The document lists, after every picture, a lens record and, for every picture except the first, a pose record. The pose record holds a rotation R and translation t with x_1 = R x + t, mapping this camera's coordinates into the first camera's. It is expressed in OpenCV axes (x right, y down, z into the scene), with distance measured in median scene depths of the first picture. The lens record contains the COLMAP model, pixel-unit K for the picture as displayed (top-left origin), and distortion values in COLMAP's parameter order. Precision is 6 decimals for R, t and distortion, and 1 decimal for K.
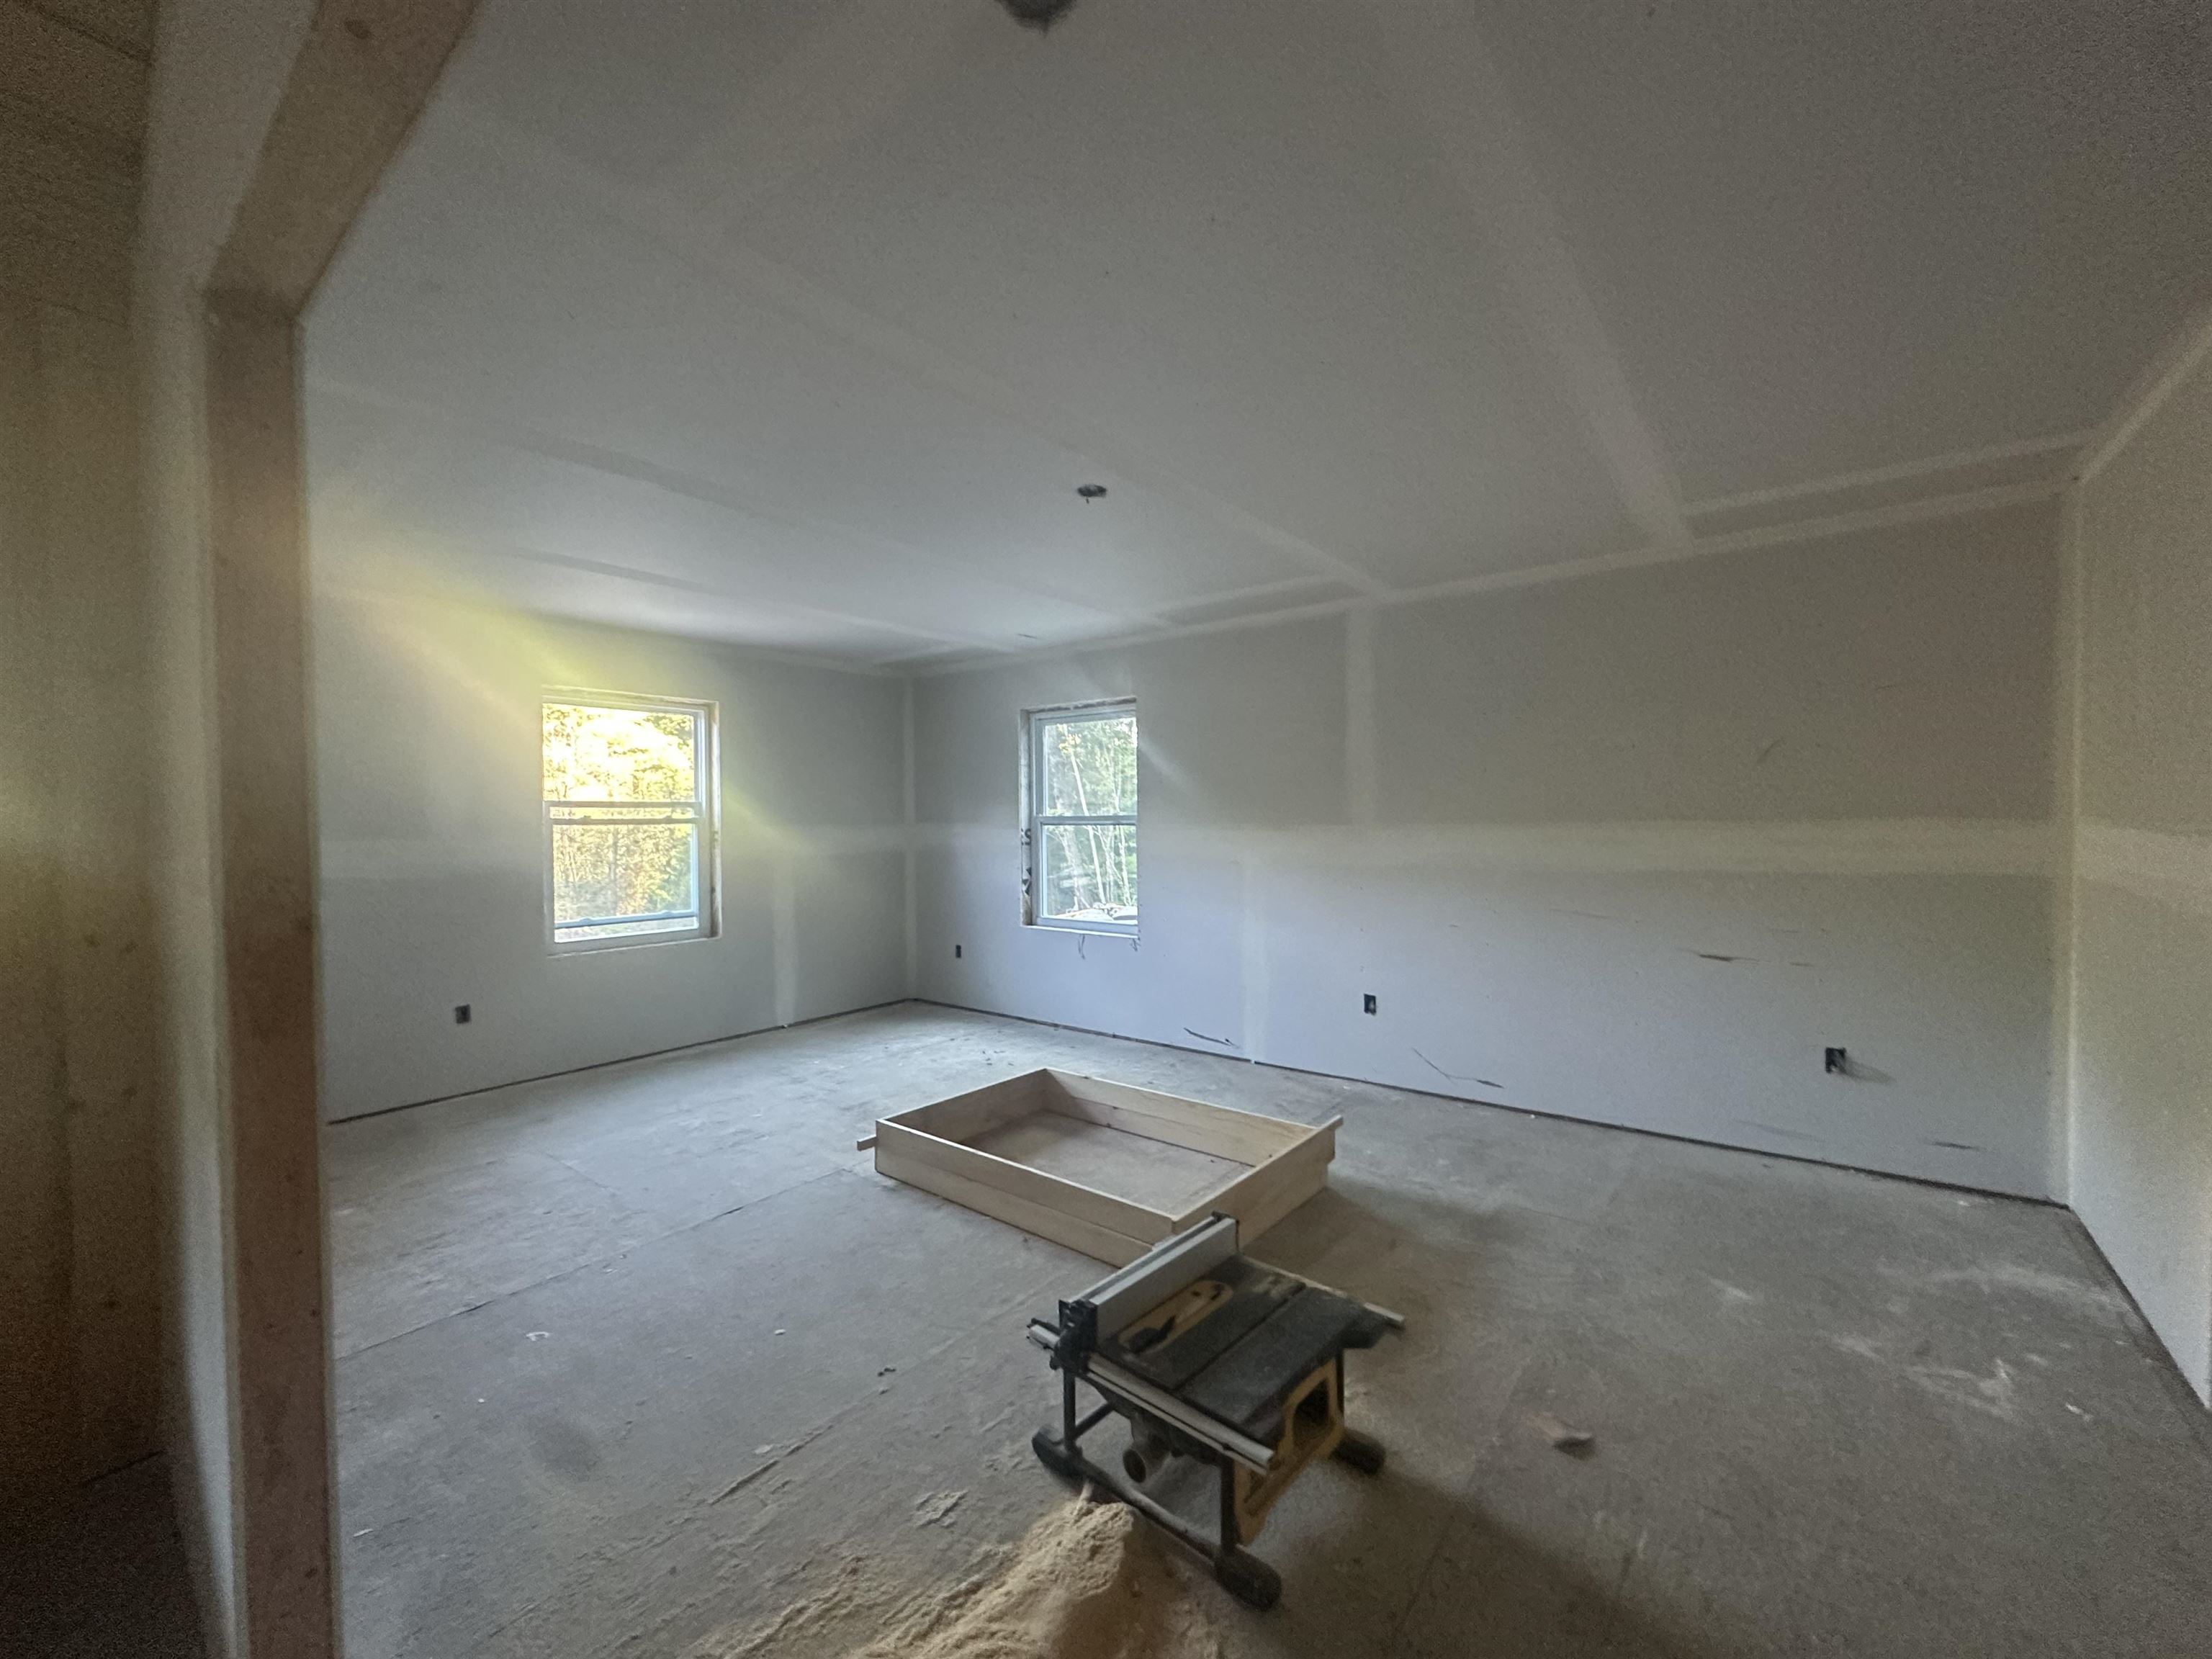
lens RADIAL K [[882.8, 0, 1107.0], [0, 882.8, 828.3], [0, 0, 1]] dist [-0.003086, -0.000183]
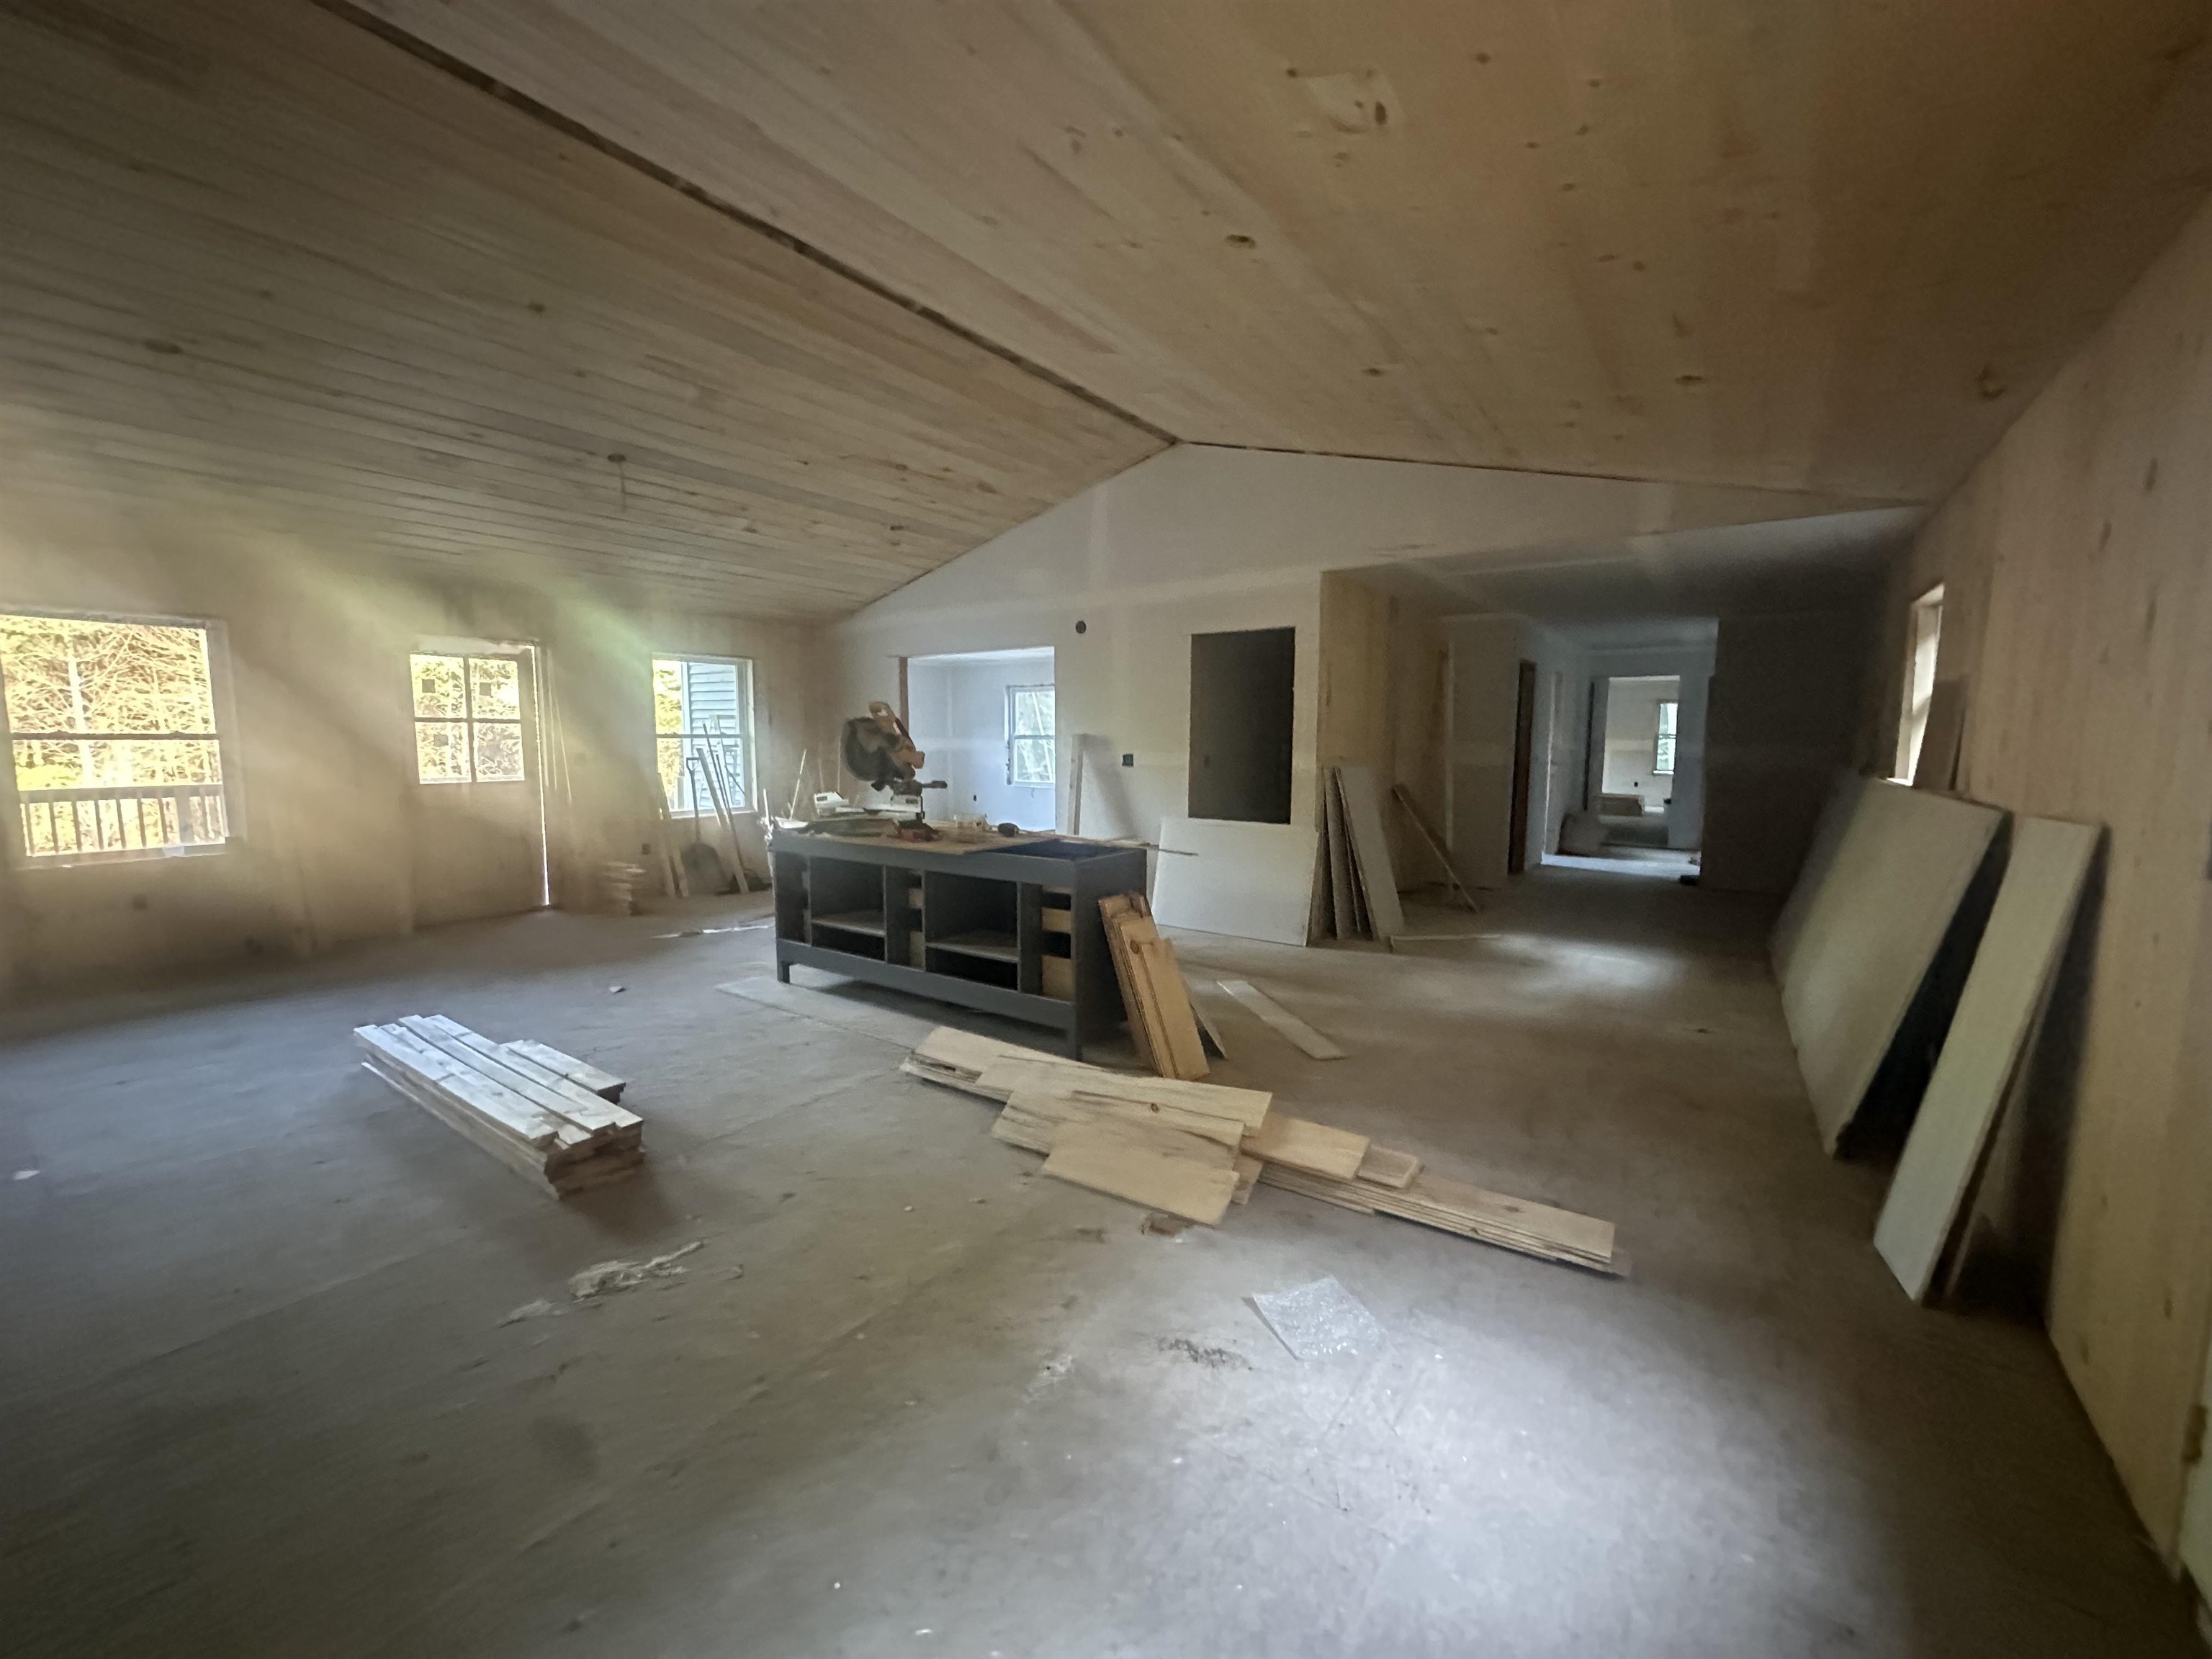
lens RADIAL K [[882.8, 0, 1107.0], [0, 882.8, 828.3], [0, 0, 1]] dist [-0.003086, -0.000183]
pose [[0.999291, 0.003772, 0.037462, 0.072919], [-0.007204, 0.995741, 0.091910, 0.014699], [-0.036956, -0.092115, 0.995062, -1.198157]]
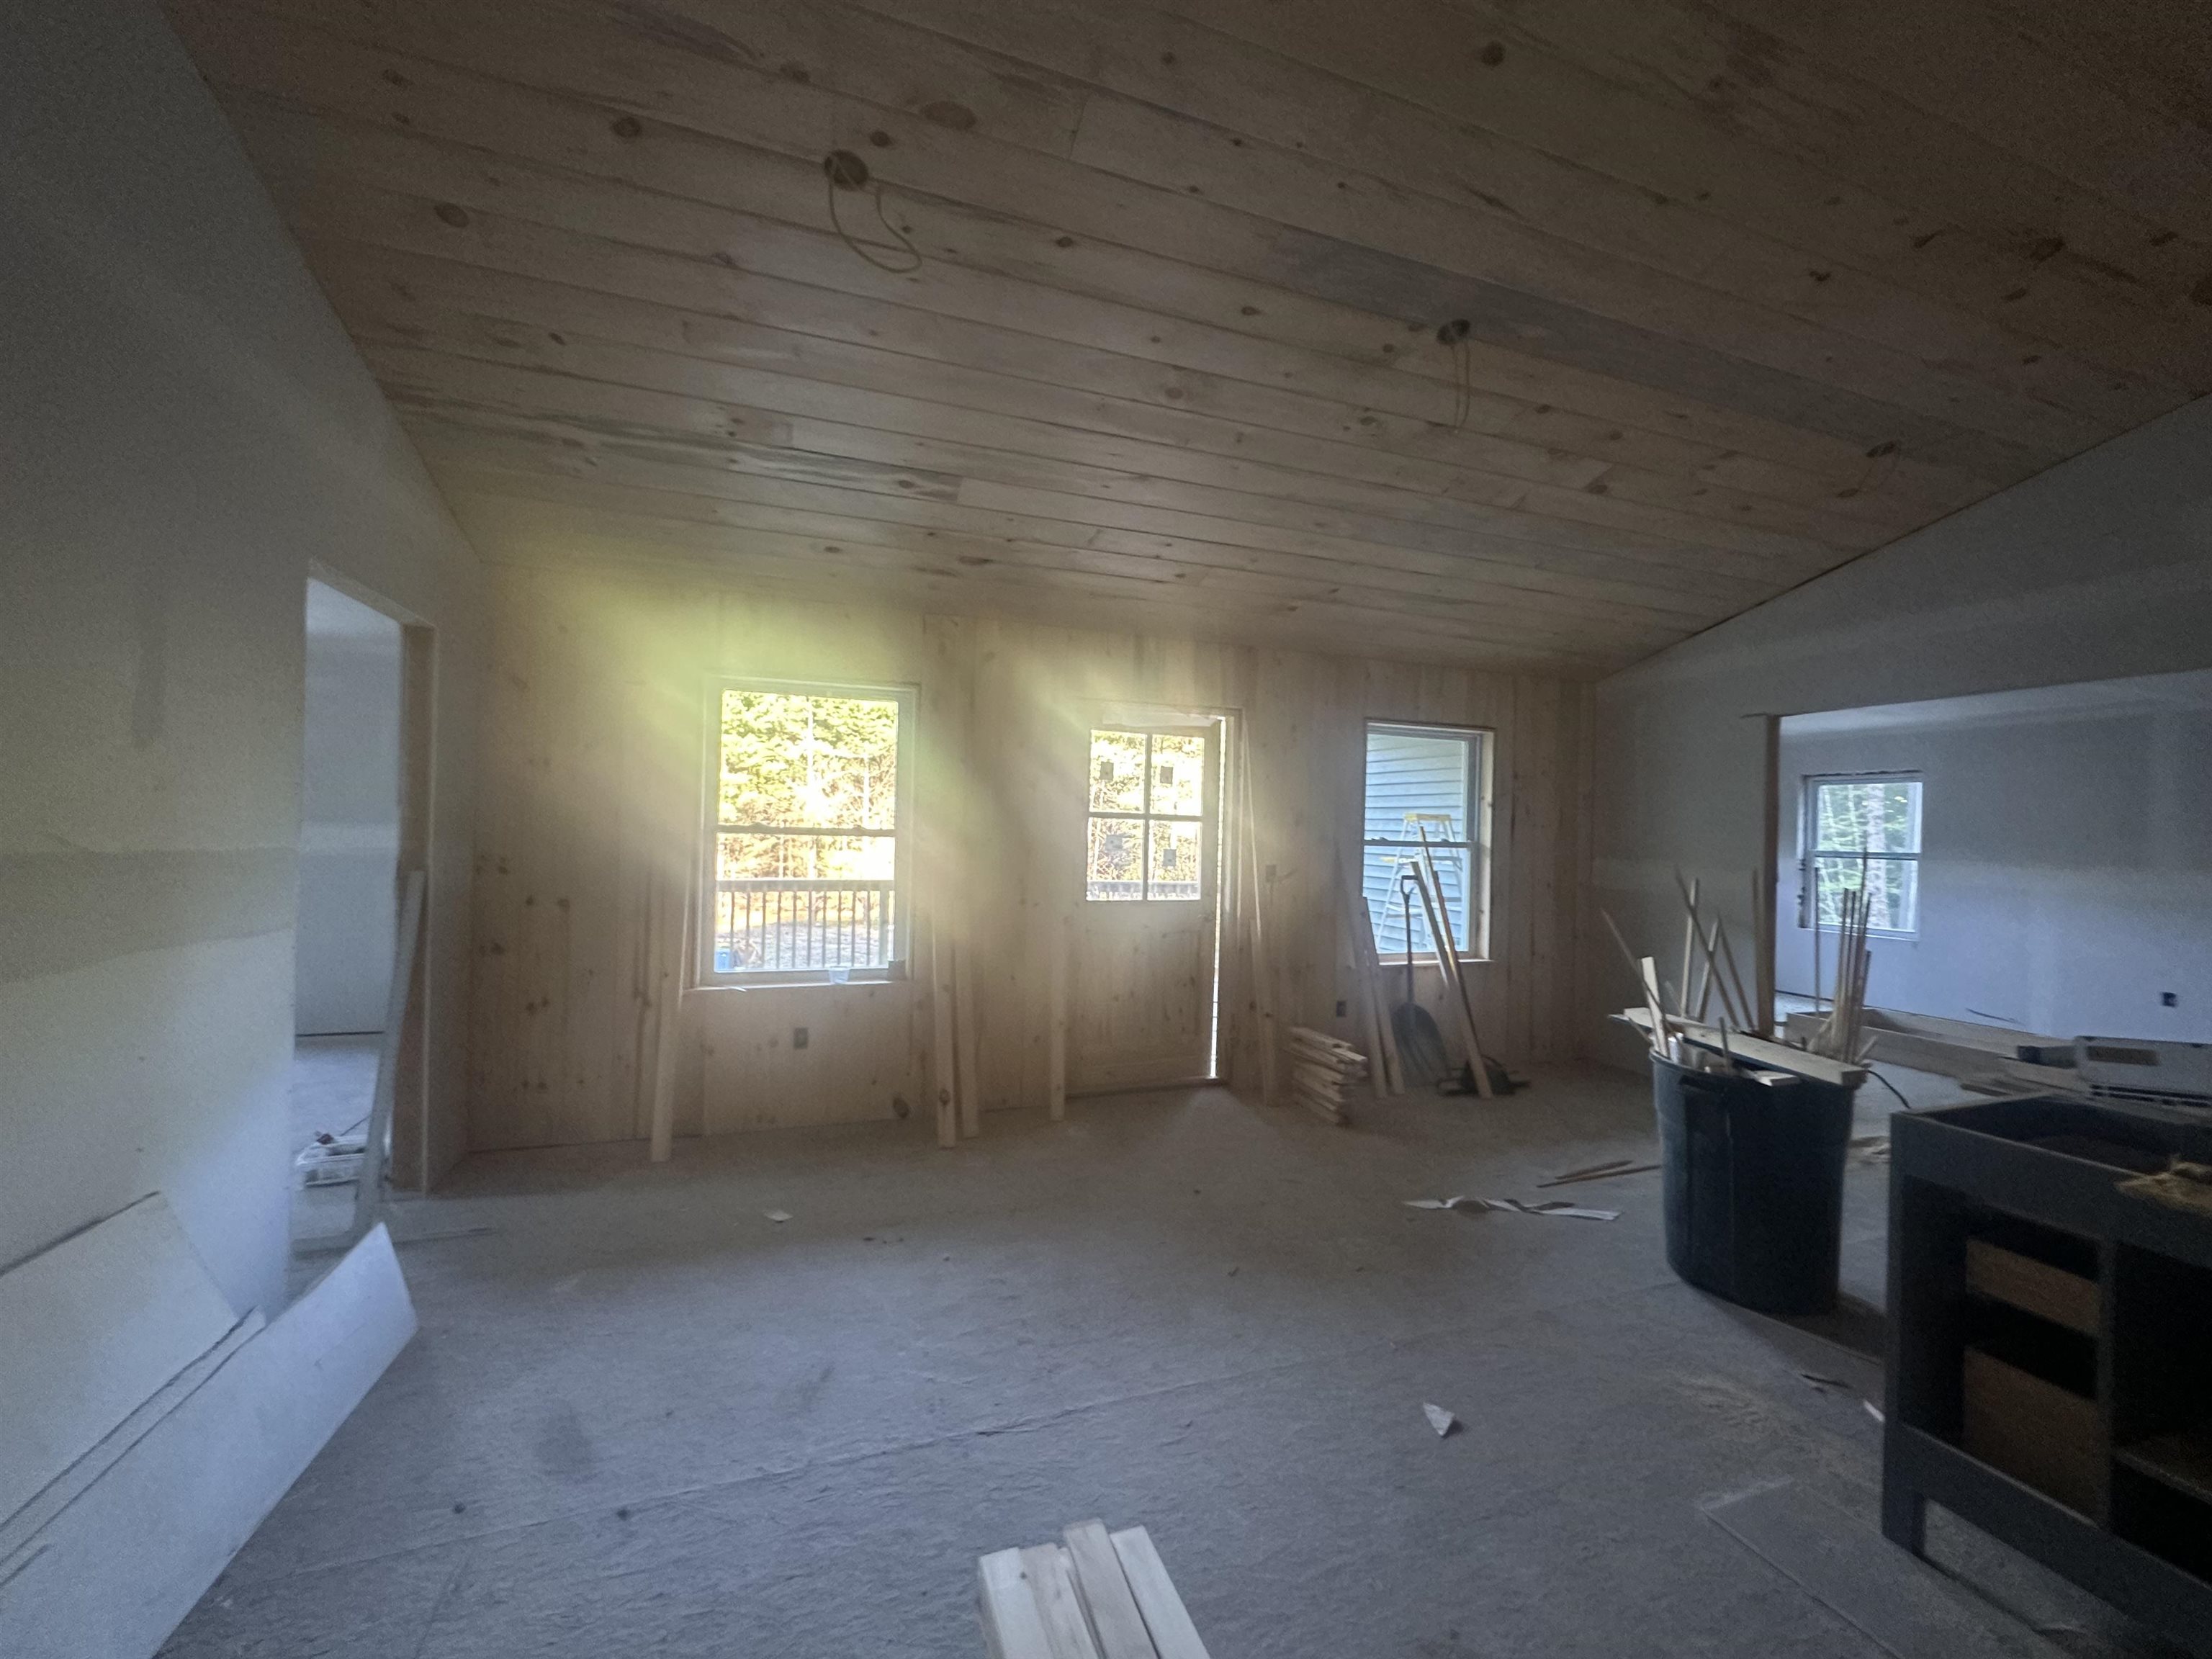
lens RADIAL K [[882.8, 0, 1107.0], [0, 882.8, 828.3], [0, 0, 1]] dist [-0.003086, -0.000183]
pose [[0.843496, 0.022672, -0.536656, -0.272352], [-0.035610, 0.999271, -0.013754, 0.010578], [0.535953, 0.030711, 0.843689, -0.771750]]
